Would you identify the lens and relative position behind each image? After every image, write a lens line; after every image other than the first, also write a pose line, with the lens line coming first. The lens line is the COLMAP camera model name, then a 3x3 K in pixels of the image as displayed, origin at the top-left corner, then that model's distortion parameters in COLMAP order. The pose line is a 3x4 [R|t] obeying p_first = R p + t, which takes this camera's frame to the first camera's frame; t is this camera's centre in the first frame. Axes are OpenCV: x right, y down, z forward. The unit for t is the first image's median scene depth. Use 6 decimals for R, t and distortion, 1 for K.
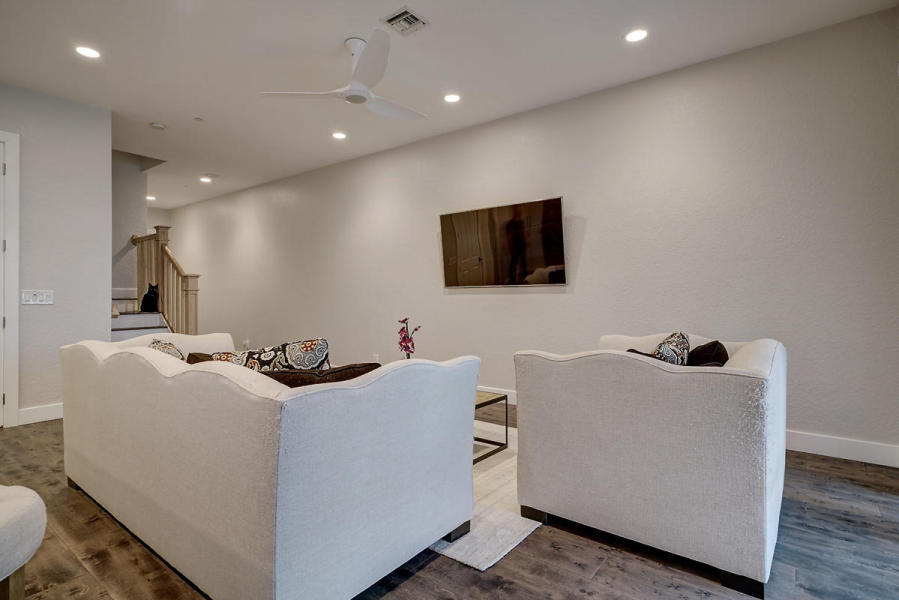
lens RADIAL K [[461.4, 0, 440.4], [0, 461.4, 283.1], [0, 0, 1]] dist [0.001827, -0.000027]
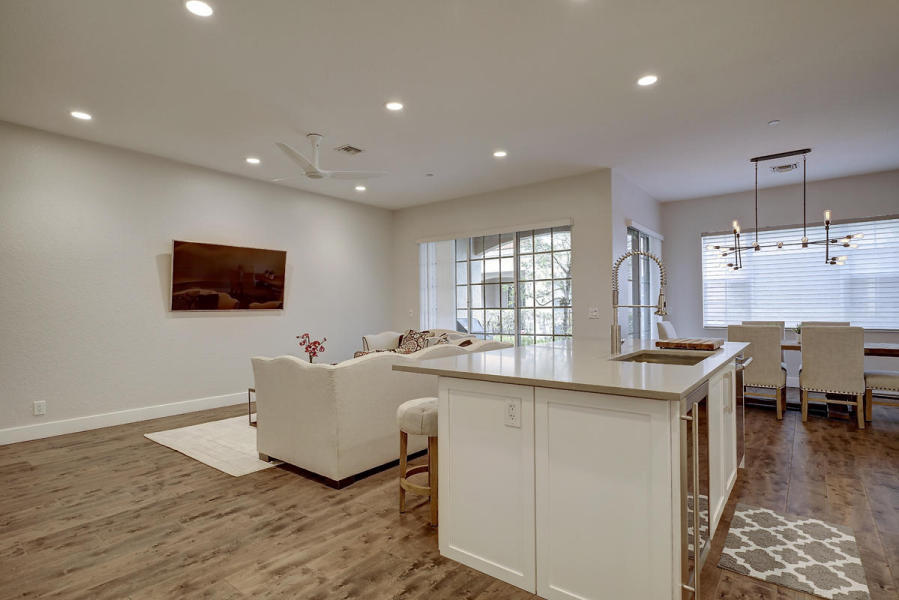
lens RADIAL K [[461.4, 0, 447.7], [0, 461.4, 301.5], [0, 0, 1]] dist [0.001827, -0.000027]
pose [[-0.000072, 0.021380, 0.999771, -1.158460], [-0.012987, 0.999687, -0.021379, 0.002100], [-0.999916, -0.012985, 0.000206, 0.447137]]
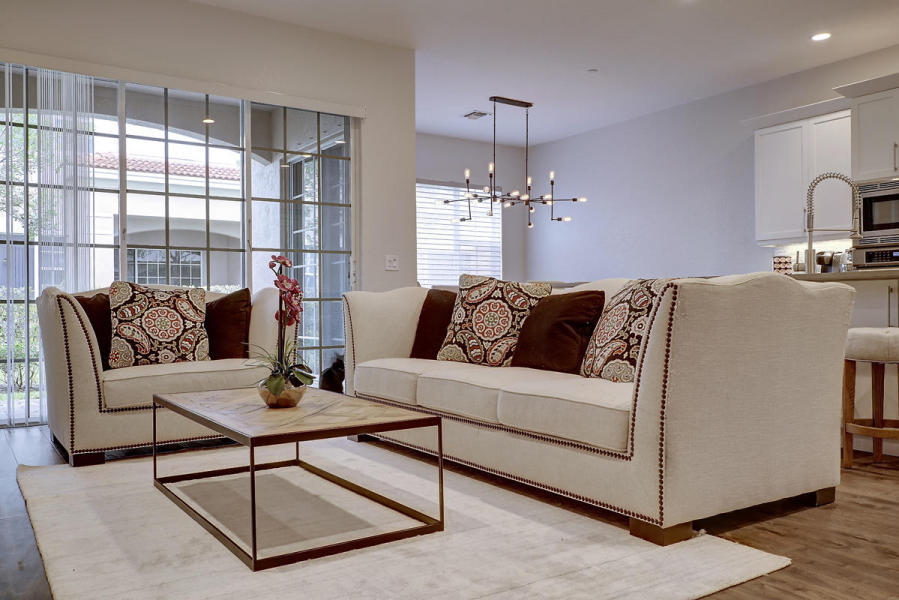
lens RADIAL K [[740.7, 0, 447.6], [0, 740.7, 296.8], [0, 0, 1]] dist [-0.010511, -0.004403]
pose [[-0.952355, 0.014906, 0.304626, -0.370825], [0.004792, 0.999413, -0.033921, 0.109501], [-0.304953, -0.030845, -0.951868, 1.290092]]
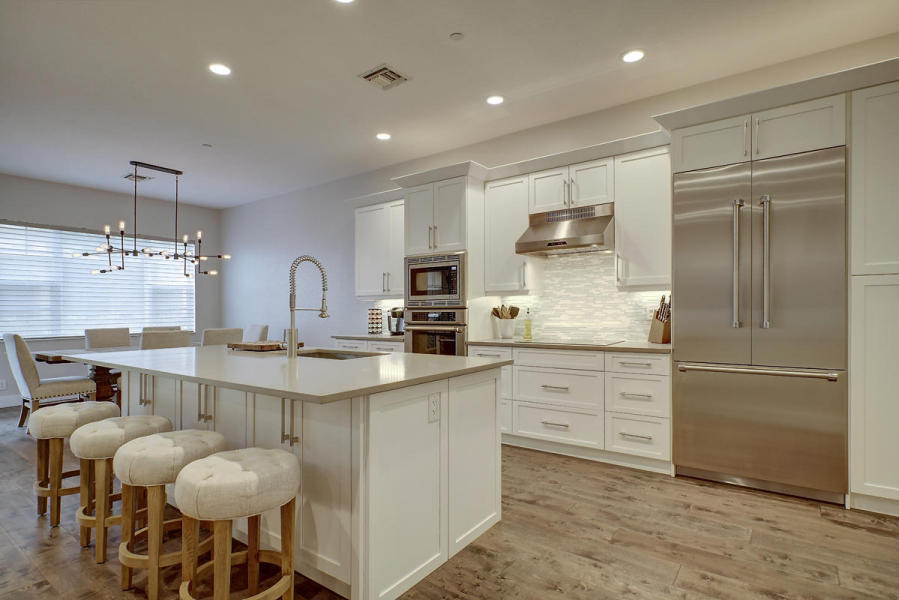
lens RADIAL K [[461.4, 0, 453.6], [0, 461.4, 306.0], [0, 0, 1]] dist [0.001827, -0.000027]
pose [[-0.999161, 0.013261, -0.038739, -0.725365], [0.014410, 0.999460, -0.029541, 0.008359], [0.038327, -0.030074, -0.998813, 0.851287]]
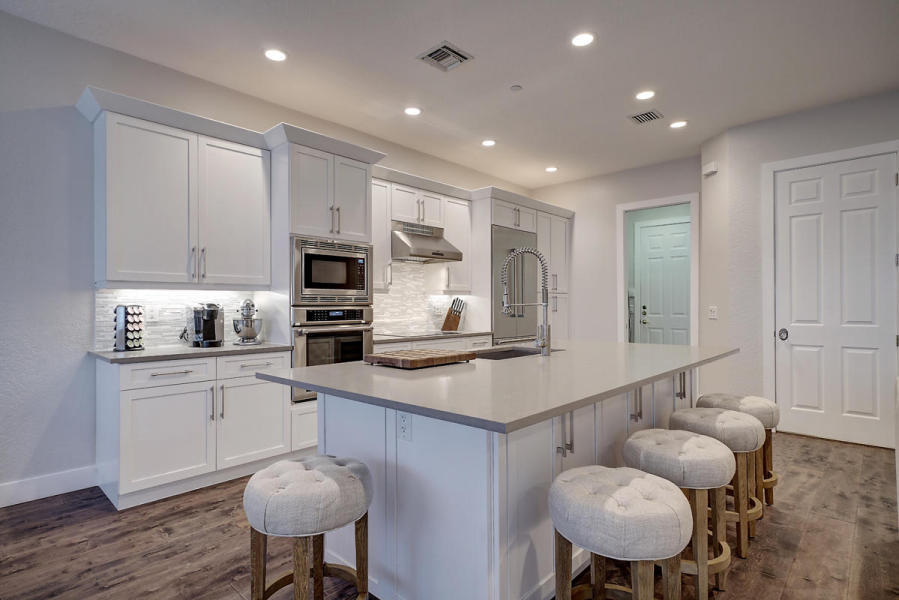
lens RADIAL K [[461.4, 0, 445.7], [0, 461.4, 306.0], [0, 0, 1]] dist [0.001827, -0.000027]
pose [[-0.091003, 0.004428, -0.995841, 0.070503], [0.027810, 0.999611, 0.001903, -0.010719], [0.995462, -0.027521, -0.091091, 0.146912]]
